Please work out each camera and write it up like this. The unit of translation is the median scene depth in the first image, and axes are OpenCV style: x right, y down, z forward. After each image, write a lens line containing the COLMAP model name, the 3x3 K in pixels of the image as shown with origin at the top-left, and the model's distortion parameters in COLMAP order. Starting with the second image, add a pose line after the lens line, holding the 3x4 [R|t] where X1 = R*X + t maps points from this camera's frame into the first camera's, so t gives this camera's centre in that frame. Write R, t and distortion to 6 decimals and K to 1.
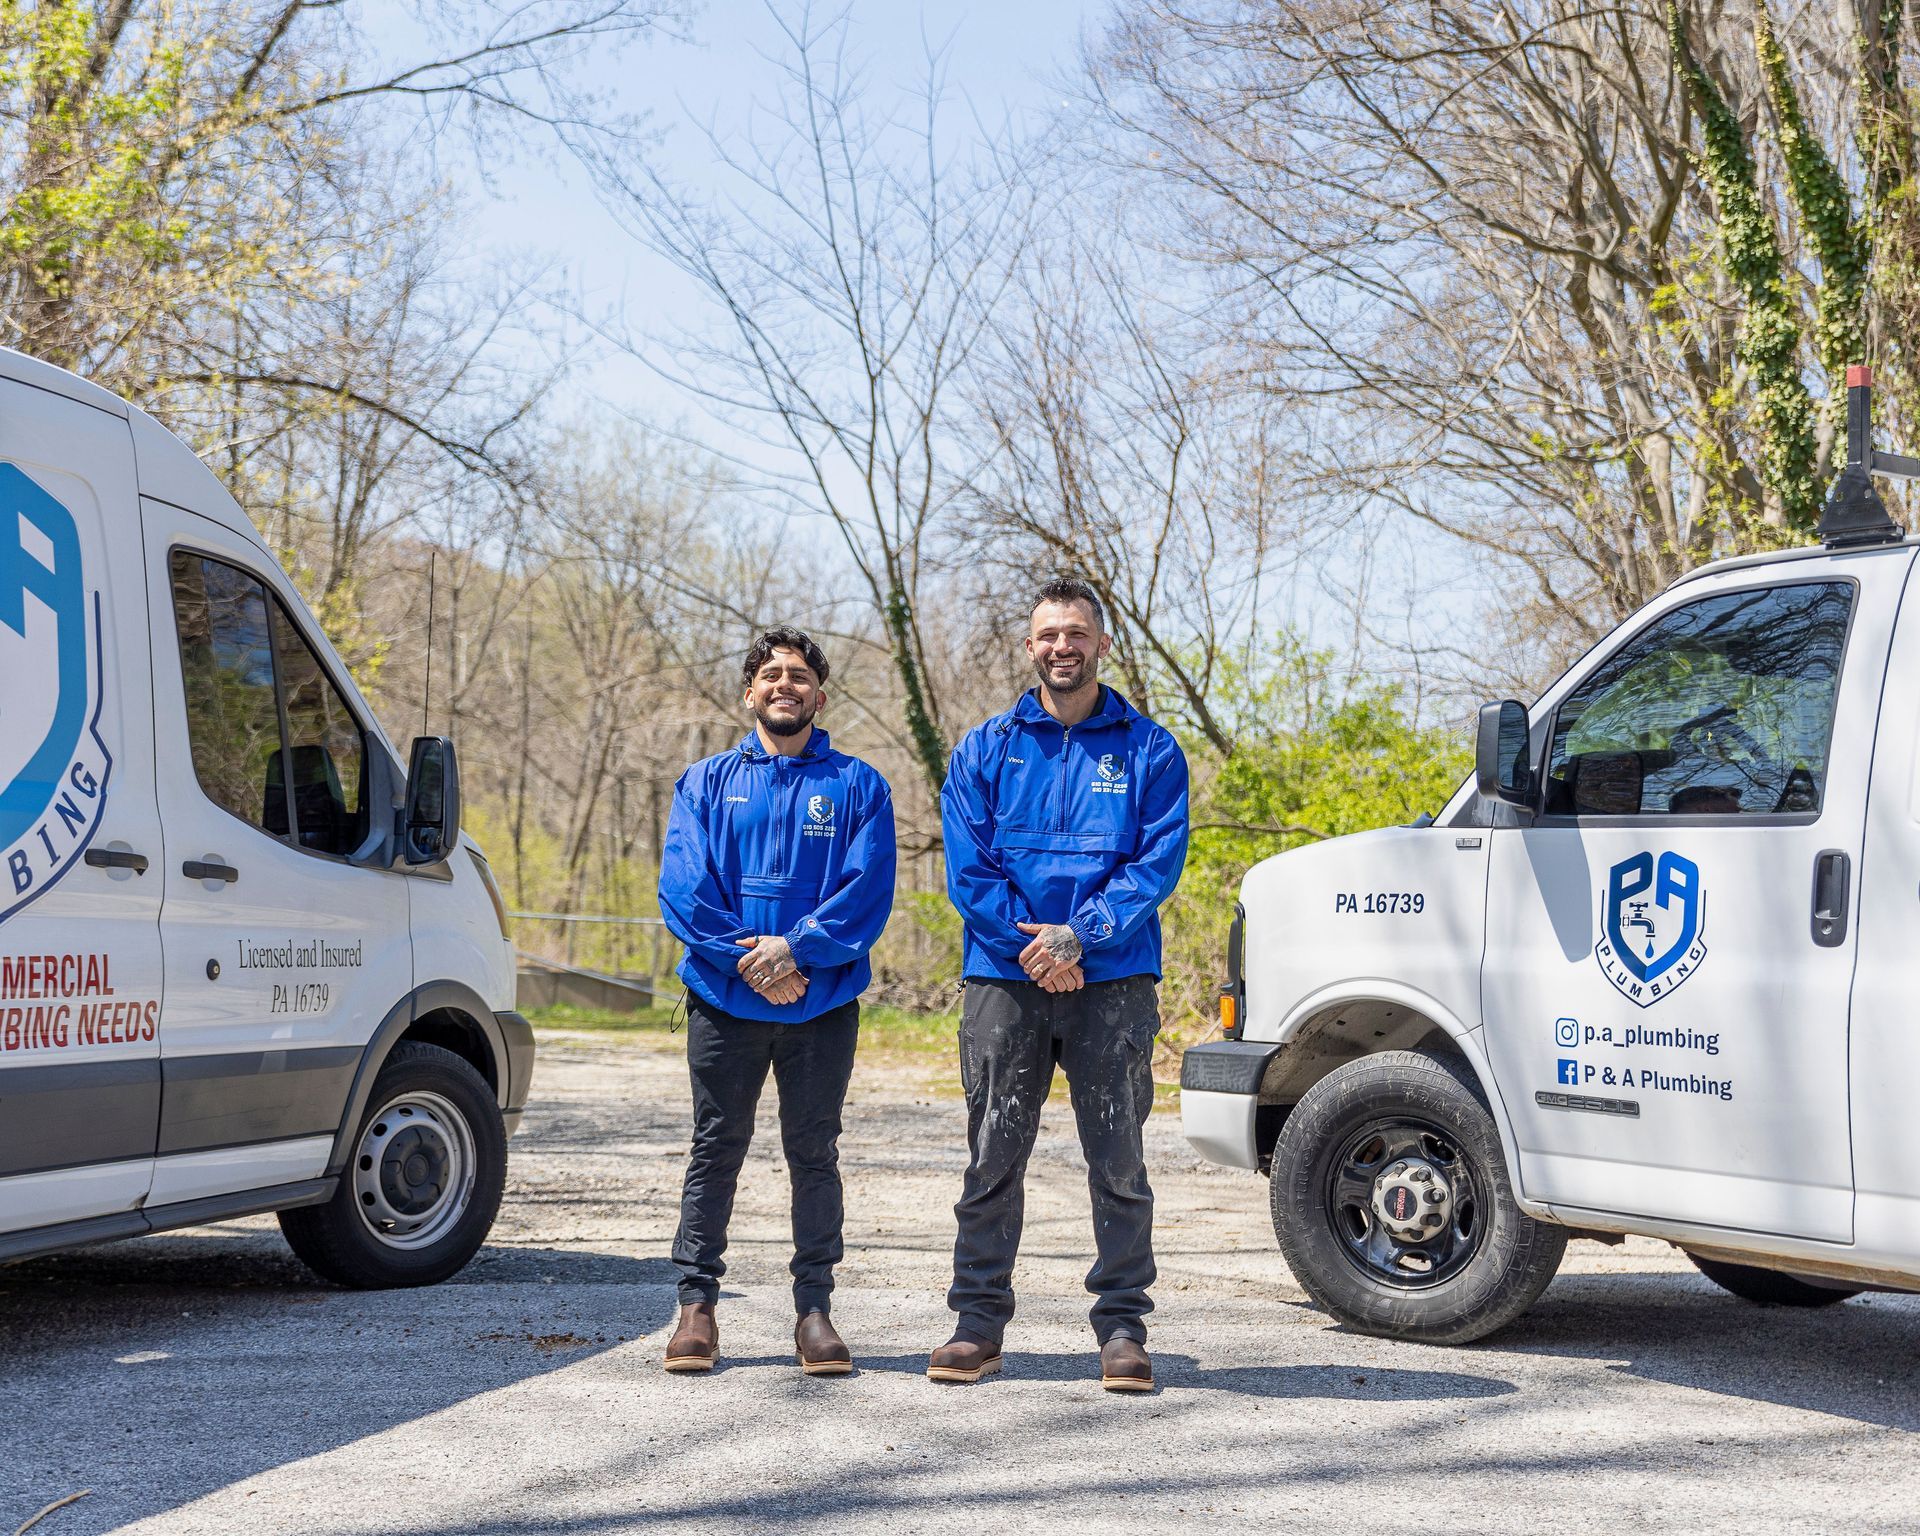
lens RADIAL K [[3122.9, 0, 1003.9], [0, 3122.9, 781.8], [0, 0, 1]] dist [-0.024963, 0.000000]
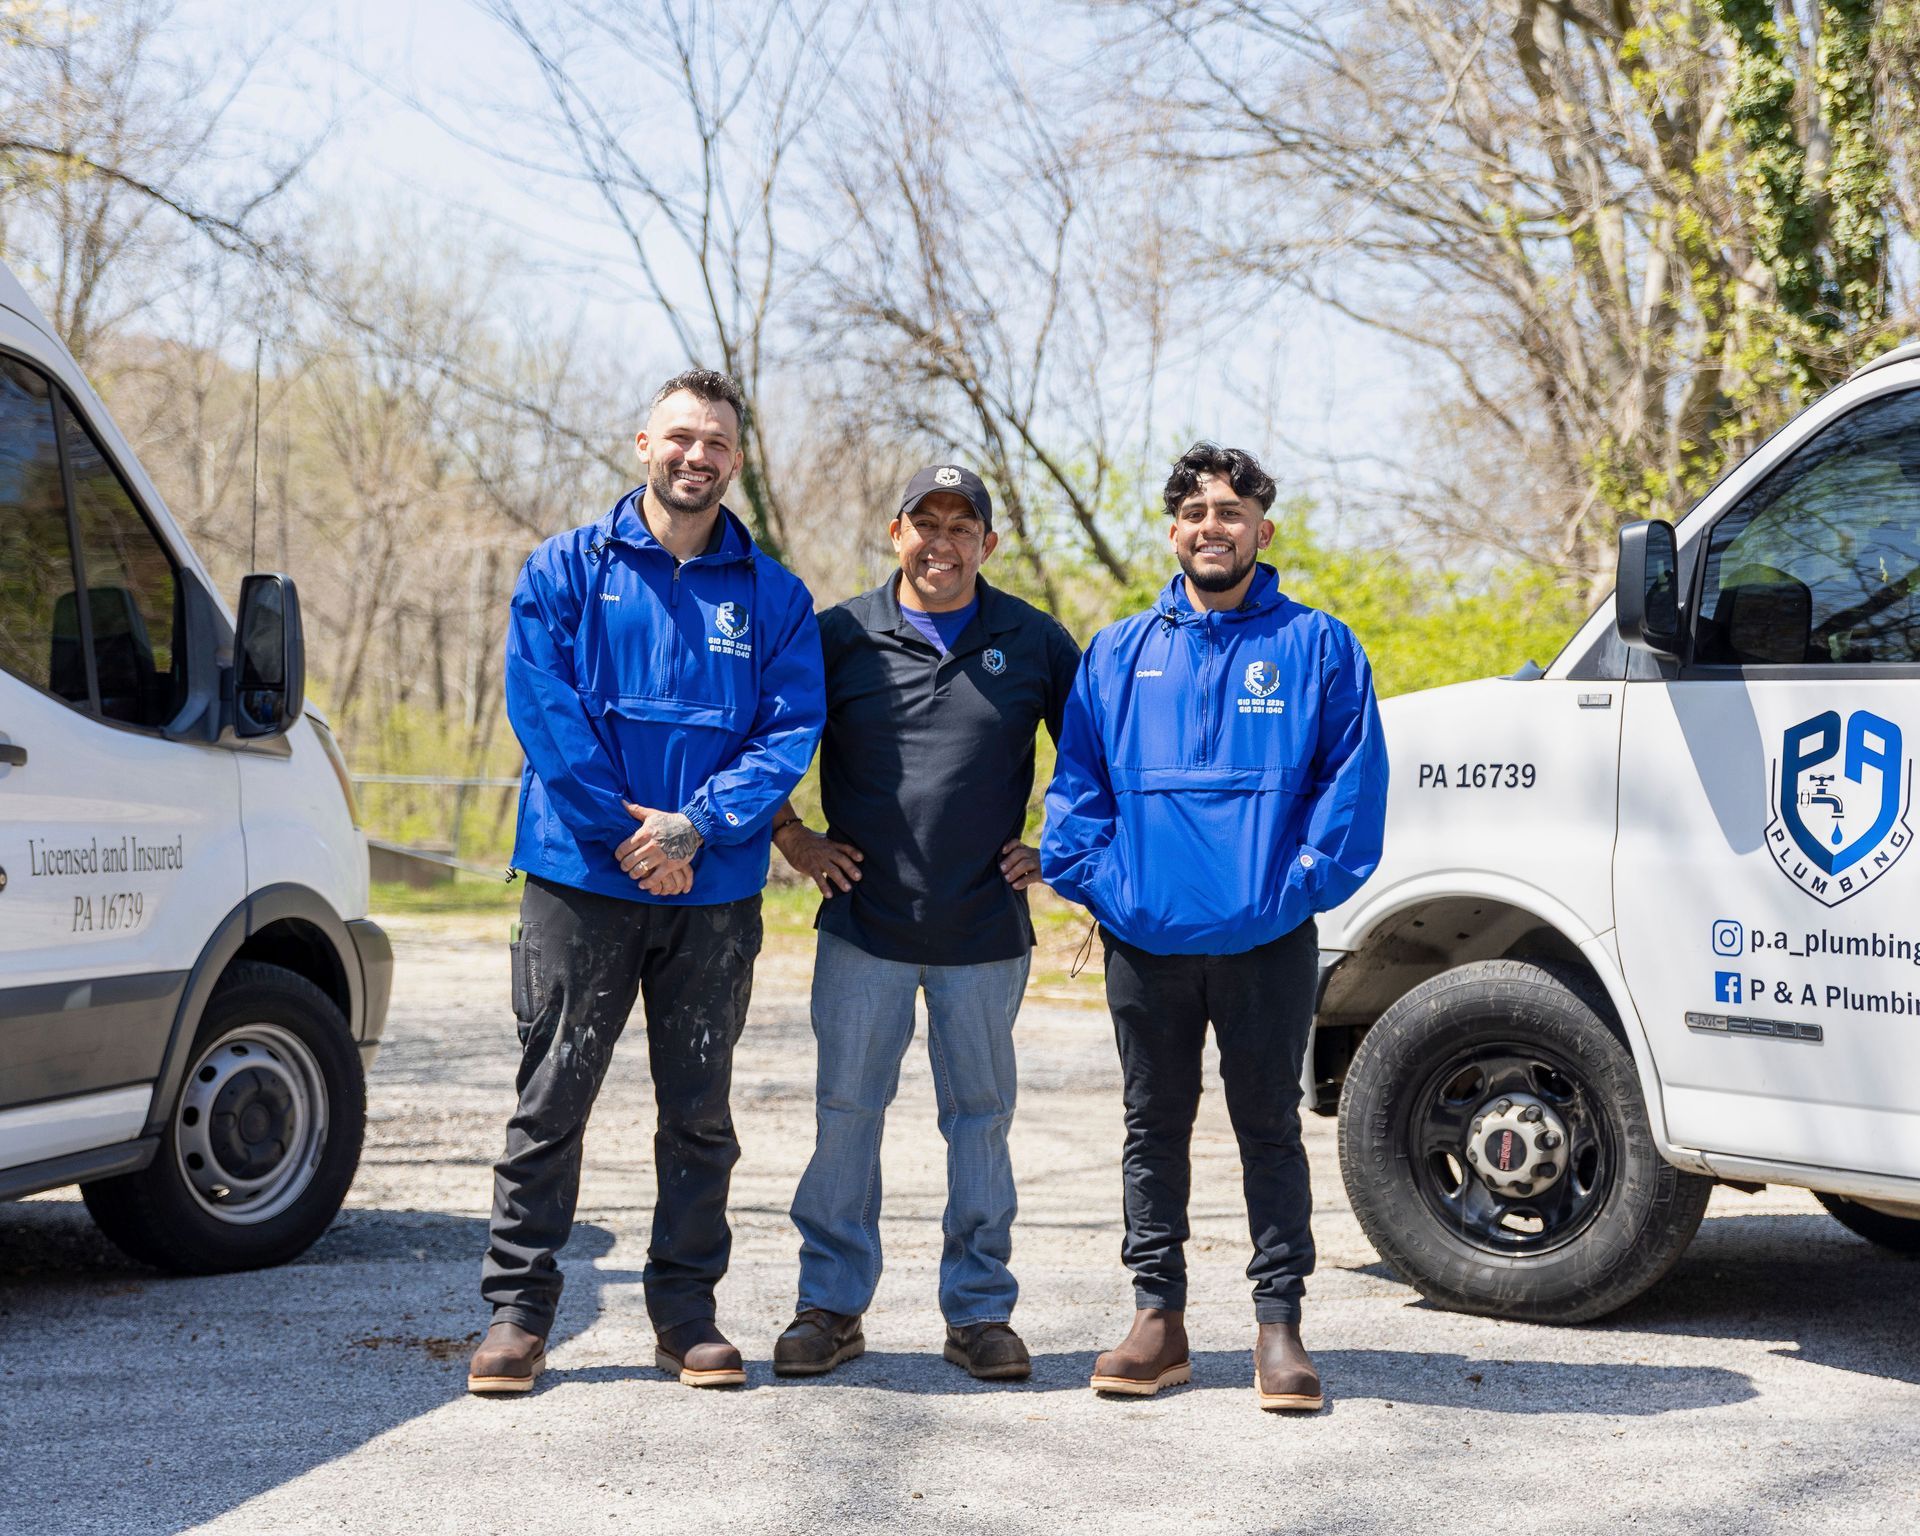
lens RADIAL K [[3530.3, 0, 1036.1], [0, 3530.3, 807.2], [0, 0, 1]] dist [-0.020688, 0.000000]
pose [[0.998175, -0.010785, 0.059416, -0.038951], [0.007442, 0.998392, 0.056199, -0.003917], [-0.059926, -0.055654, 0.996650, 0.092012]]
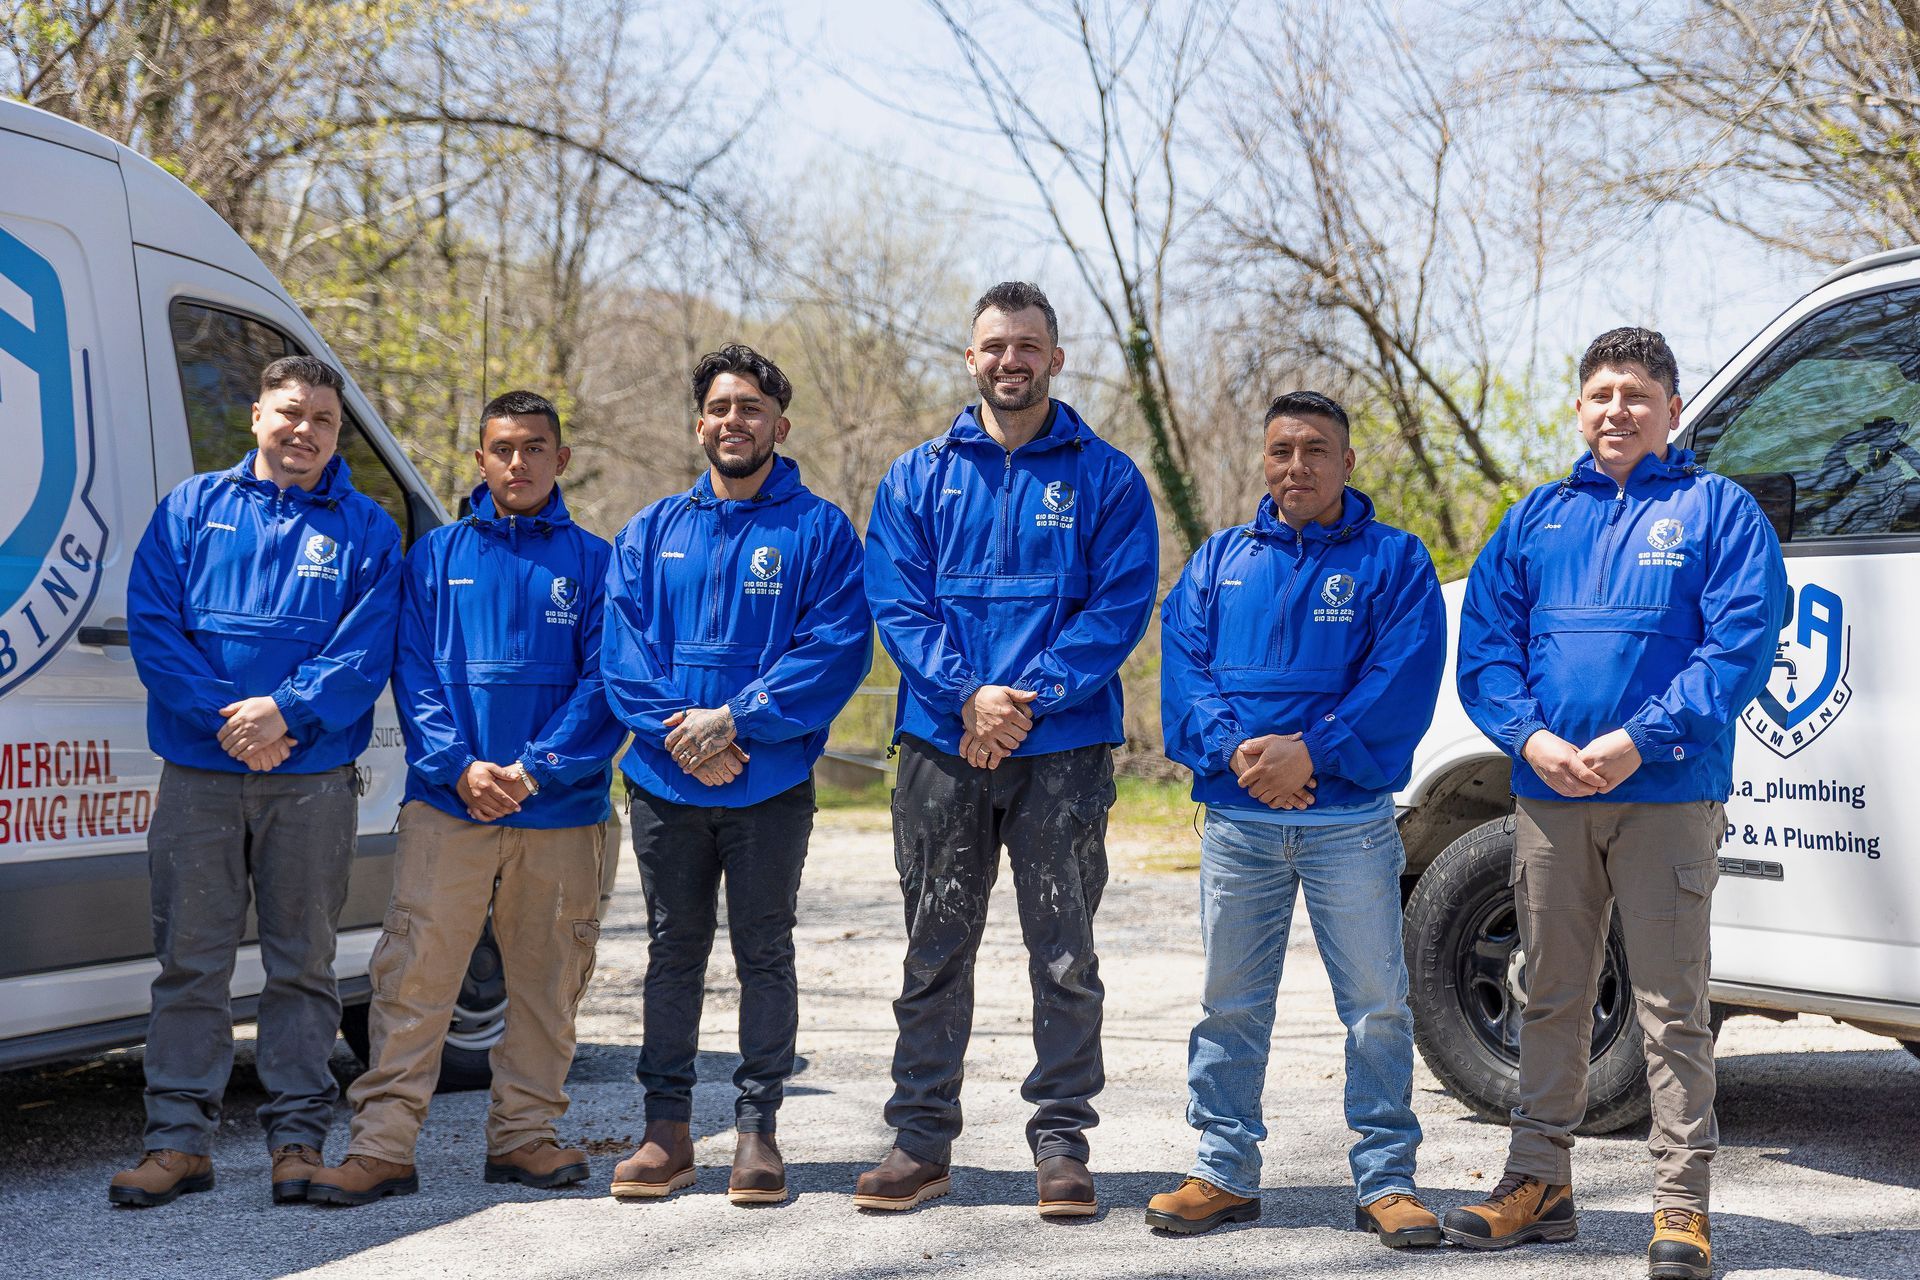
lens RADIAL K [[3368.9, 0, 1069.0], [0, 3368.9, 658.4], [0, 0, 1]] dist [-0.042649, 0.000000]
pose [[0.997020, -0.025481, -0.072818, 0.055192], [0.028179, 0.998945, 0.036268, 0.002158], [0.071817, -0.038212, 0.996686, 0.016365]]
